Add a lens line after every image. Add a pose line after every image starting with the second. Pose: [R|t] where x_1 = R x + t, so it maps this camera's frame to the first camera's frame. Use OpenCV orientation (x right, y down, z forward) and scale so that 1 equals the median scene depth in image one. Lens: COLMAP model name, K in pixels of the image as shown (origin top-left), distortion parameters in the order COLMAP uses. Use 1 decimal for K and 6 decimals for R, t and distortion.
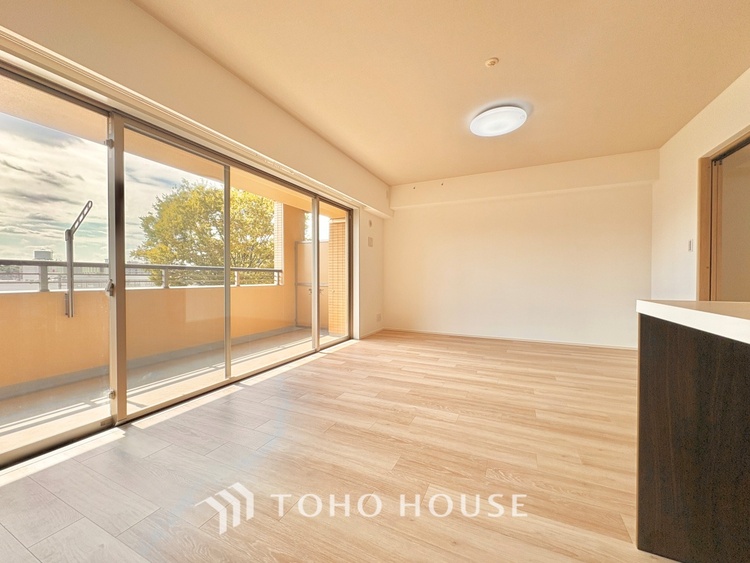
lens RADIAL K [[298.8, 0, 374.0], [0, 298.8, 282.5], [0, 0, 1]] dist [0.001057, -0.000452]
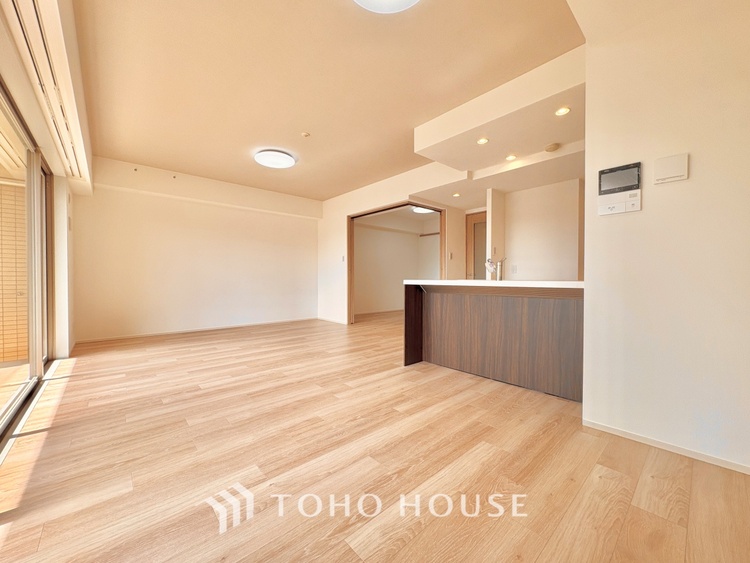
lens RADIAL K [[298.8, 0, 376.5], [0, 298.8, 281.3], [0, 0, 1]] dist [0.001057, -0.000452]
pose [[0.386119, -0.008436, 0.922410, -0.797323], [0.012951, 0.999909, 0.003724, 0.024110], [-0.922358, 0.010509, 0.386193, 0.056389]]
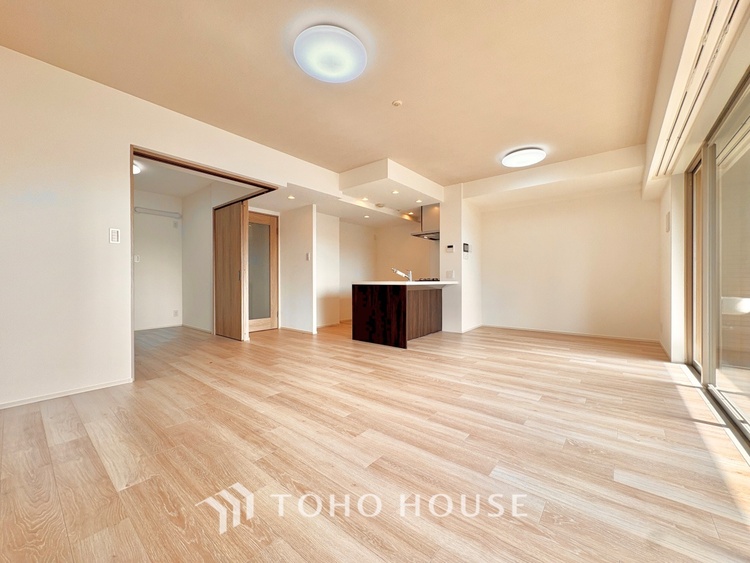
lens RADIAL K [[298.8, 0, 374.9], [0, 298.8, 280.1], [0, 0, 1]] dist [0.001057, -0.000452]
pose [[-0.970495, 0.002115, 0.241112, 0.160248], [0.005289, 0.999908, 0.012517, -0.003268], [-0.241063, 0.013423, -0.970417, 1.988198]]
